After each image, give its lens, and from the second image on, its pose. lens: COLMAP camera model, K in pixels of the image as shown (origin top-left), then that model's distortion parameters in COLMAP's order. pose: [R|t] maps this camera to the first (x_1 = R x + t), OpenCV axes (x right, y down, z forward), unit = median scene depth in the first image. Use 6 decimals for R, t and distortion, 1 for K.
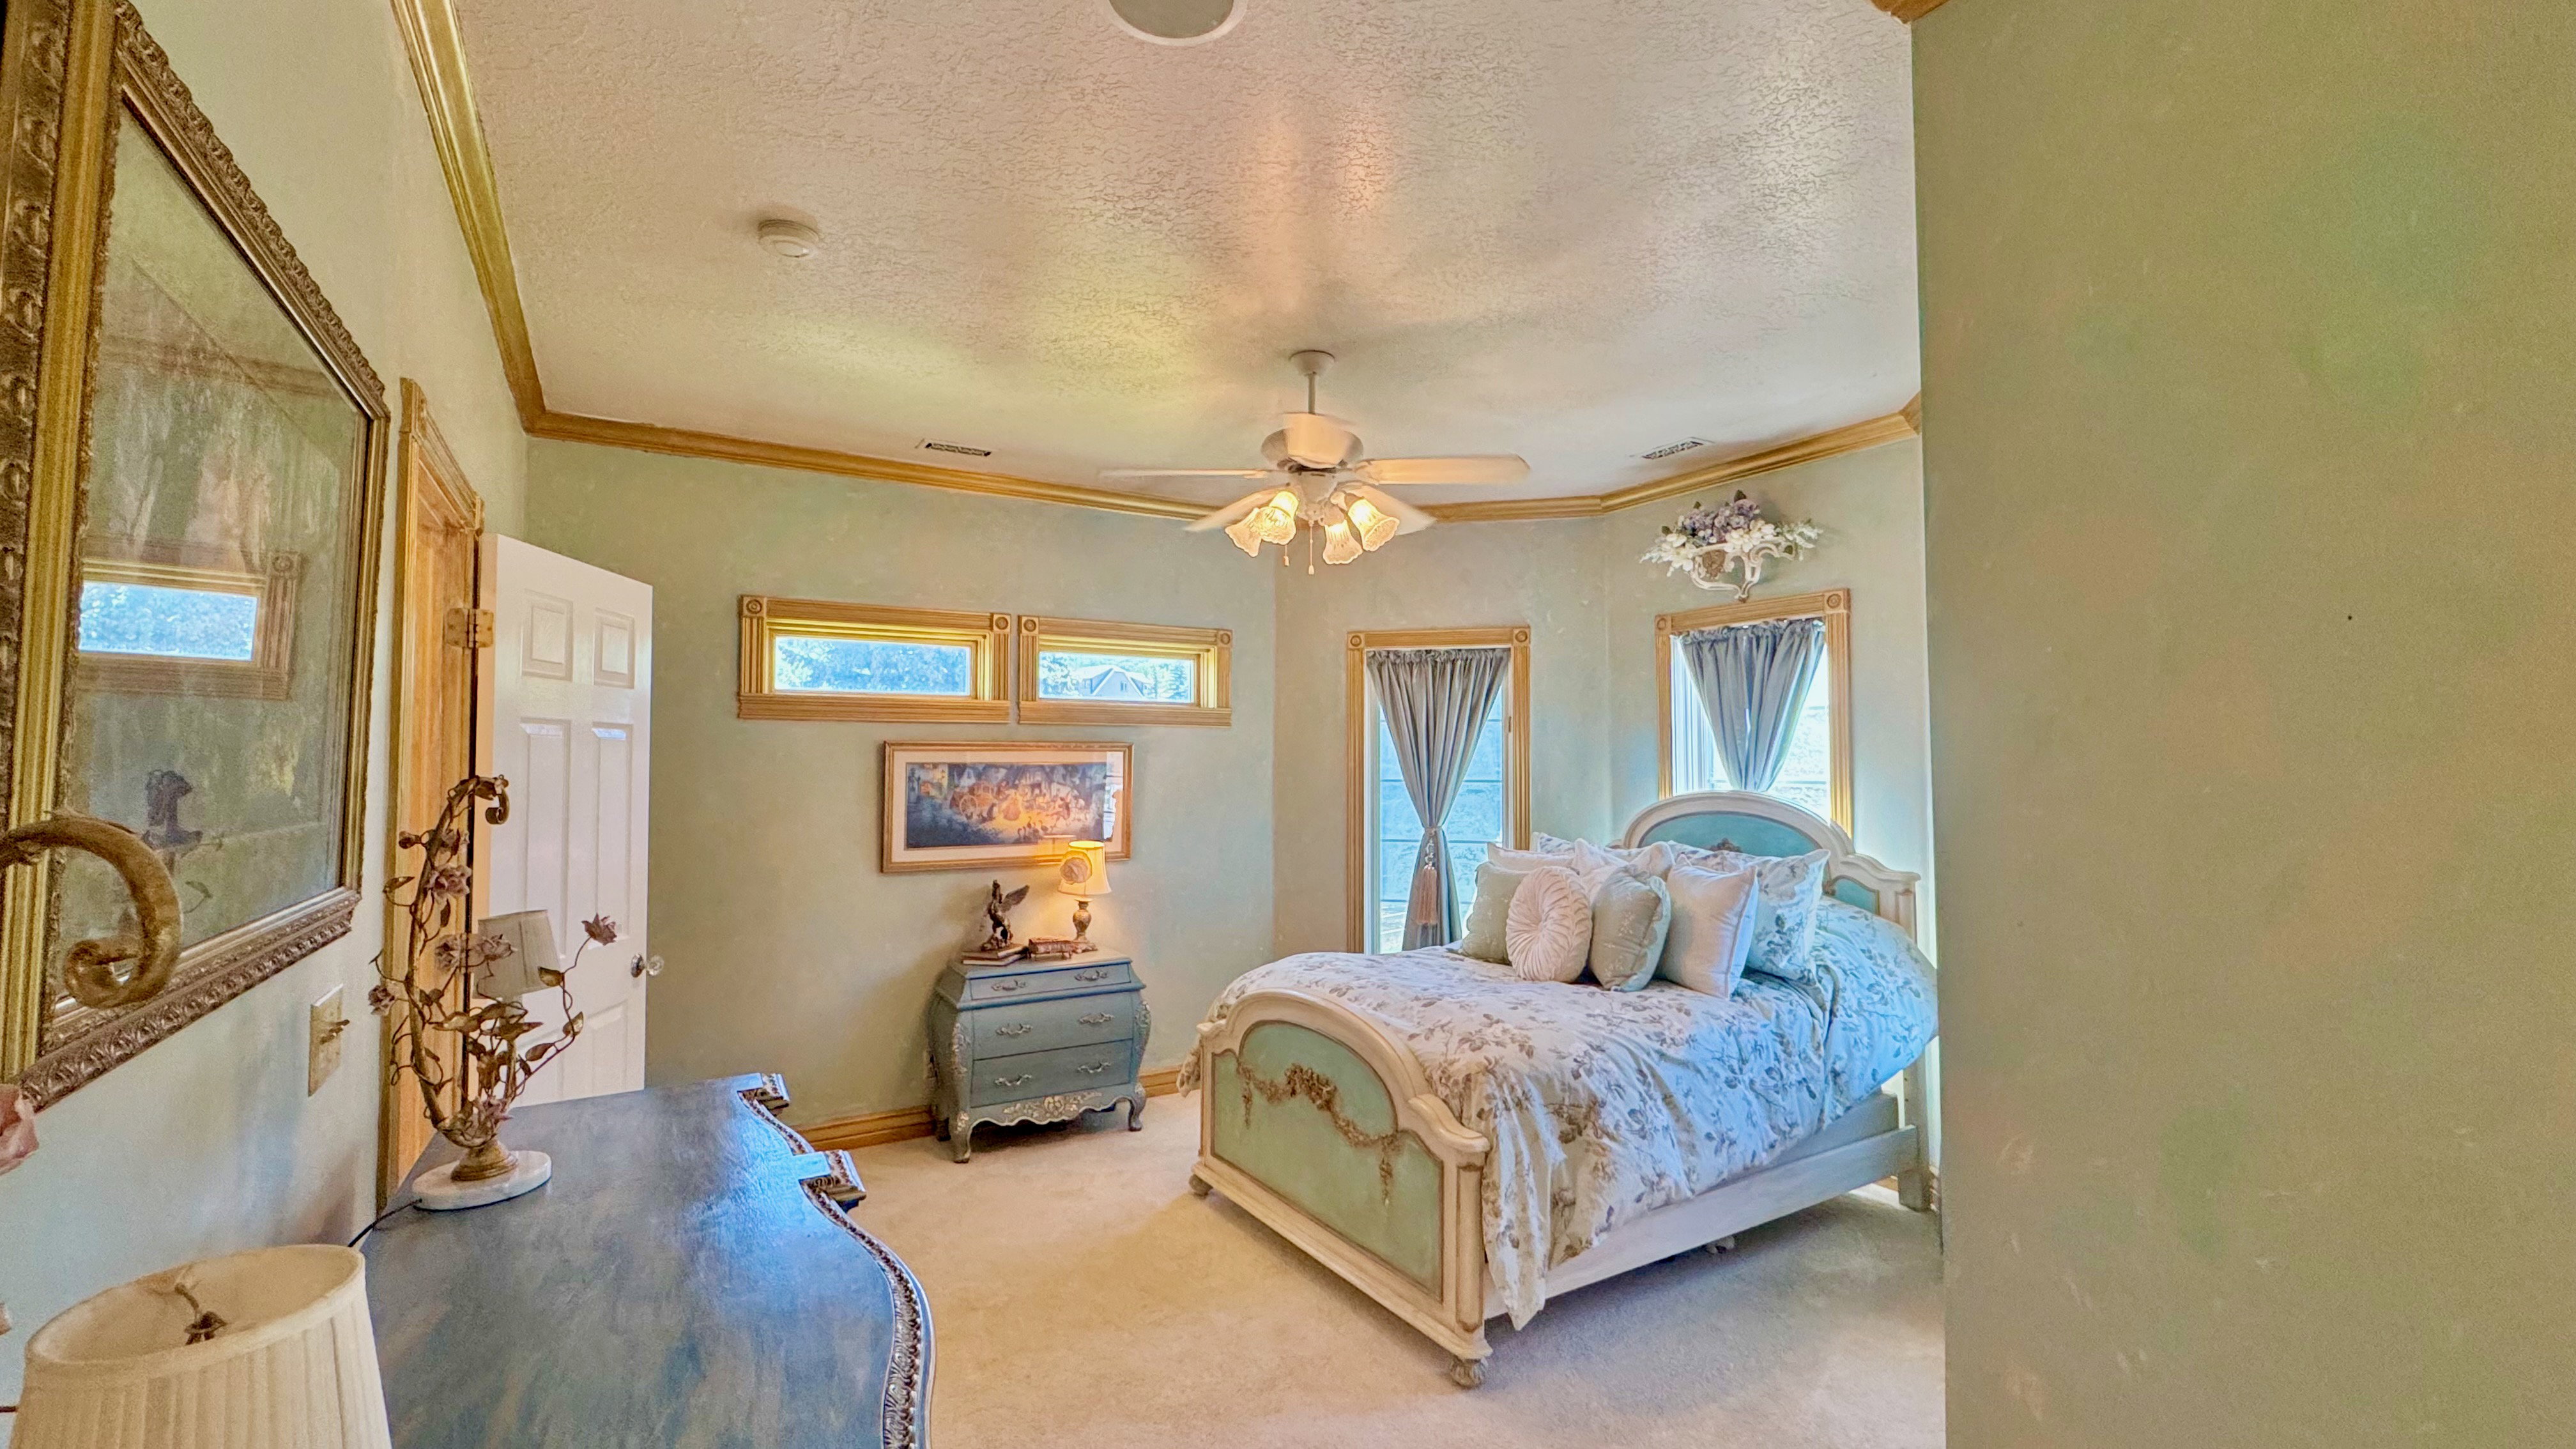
lens RADIAL K [[1089.5, 0, 1280.7], [0, 1089.5, 733.1], [0, 0, 1]] dist [-0.000690, -0.000066]
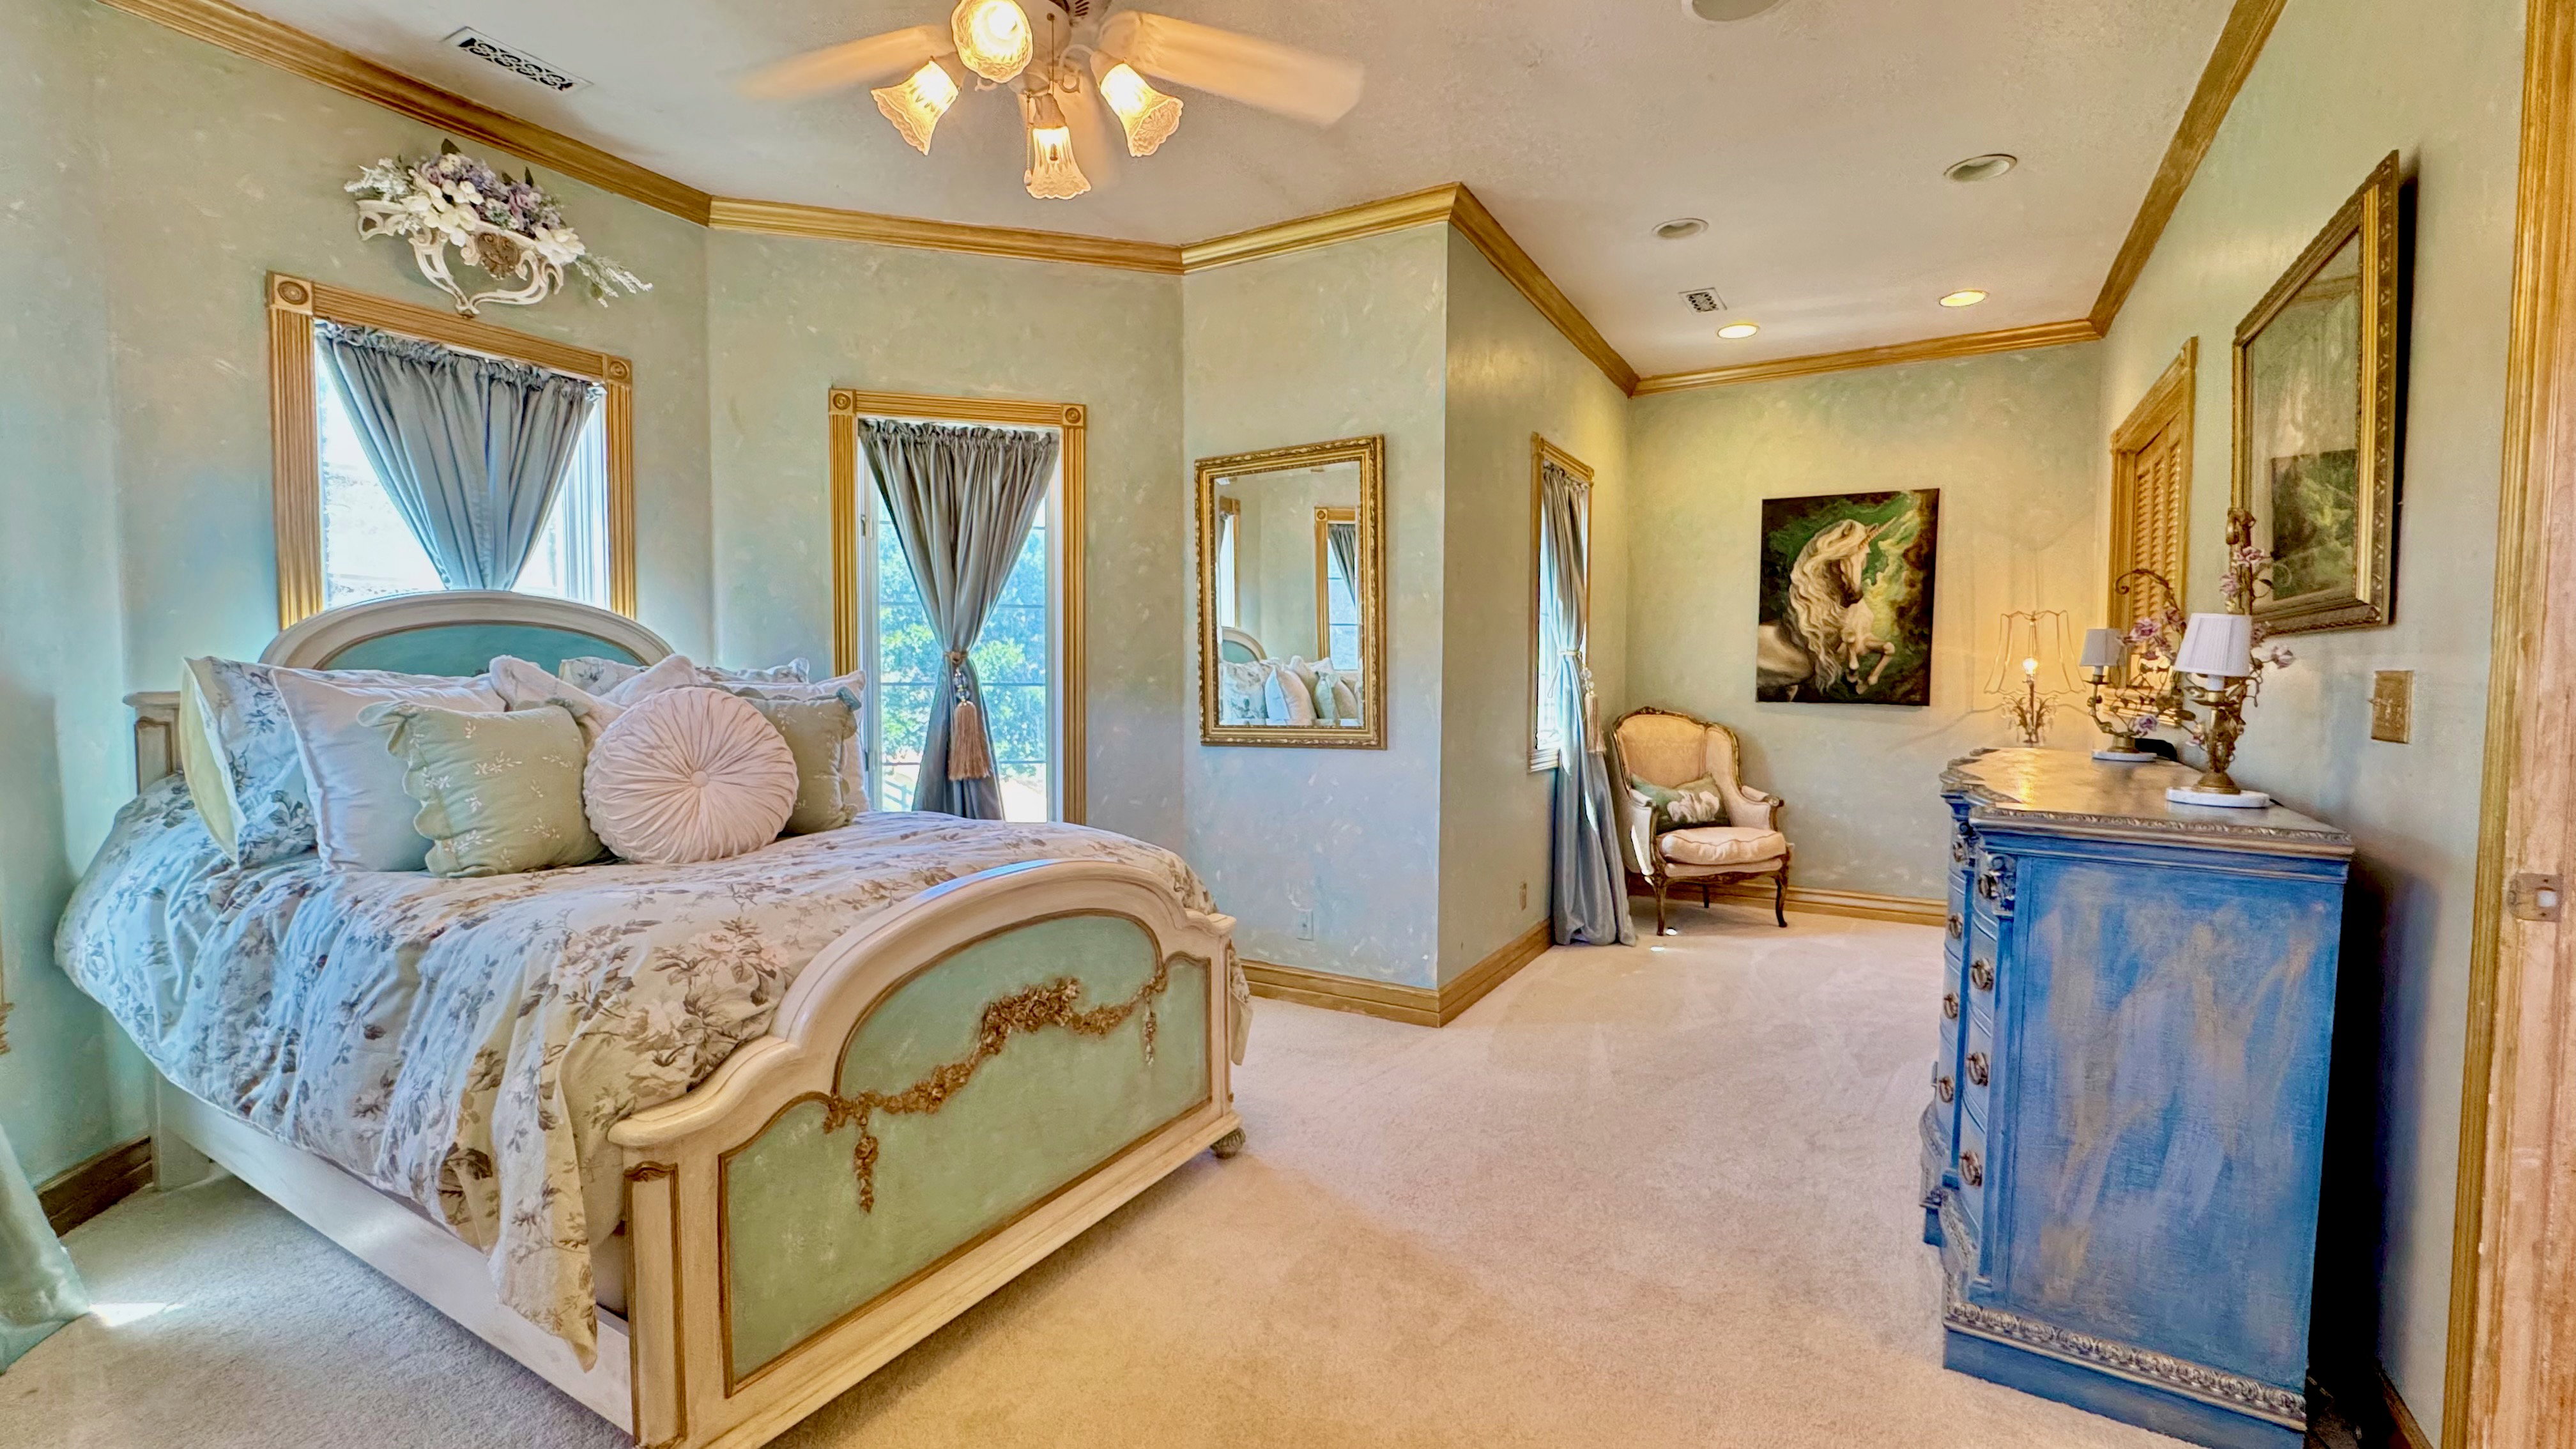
lens RADIAL K [[1084.2, 0, 1288.0], [0, 1084.2, 724.5], [0, 0, 1]] dist [-0.002321, -0.000174]
pose [[-0.478767, -0.043138, 0.876882, -0.424946], [-0.031849, 0.998988, 0.031756, 0.095511], [-0.877364, -0.012724, -0.479656, 0.844089]]
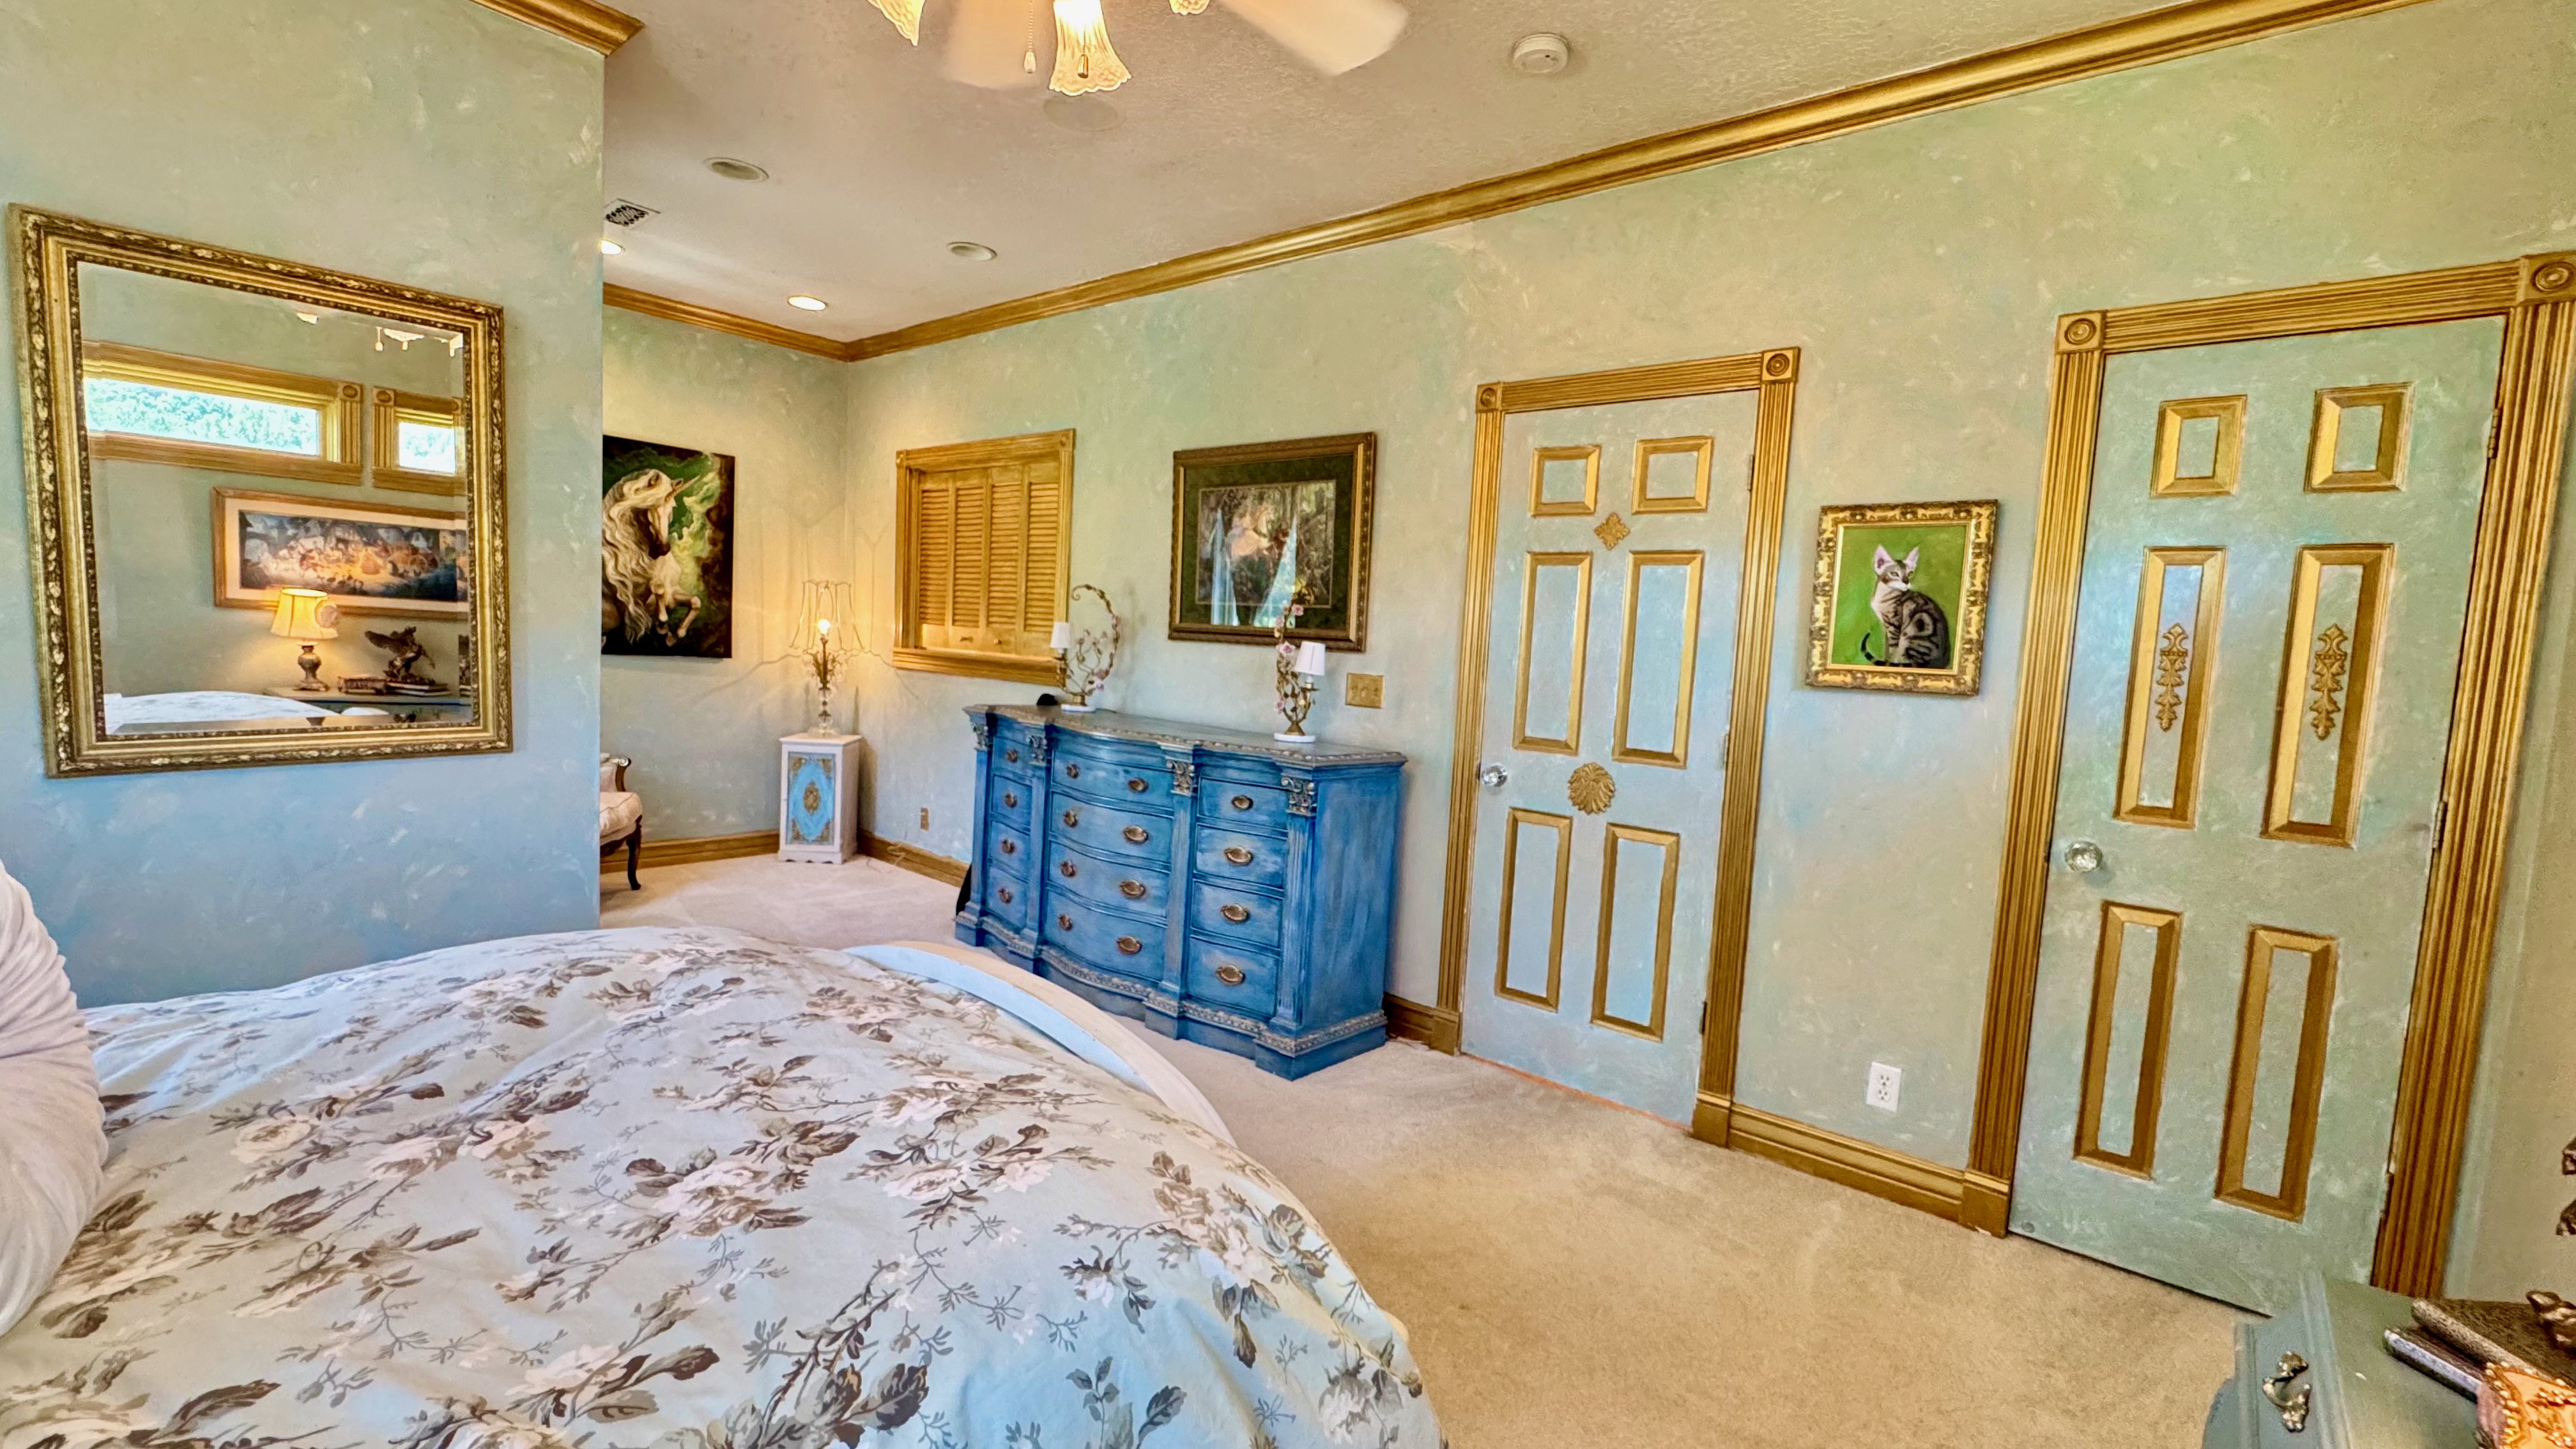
lens RADIAL K [[1084.2, 0, 1288.0], [0, 1084.2, 724.5], [0, 0, 1]] dist [-0.002321, -0.000174]
pose [[-0.944585, -0.024641, -0.327340, 0.047934], [-0.044443, 0.997597, 0.053151, 0.072862], [0.325244, 0.064753, -0.943410, 1.082241]]
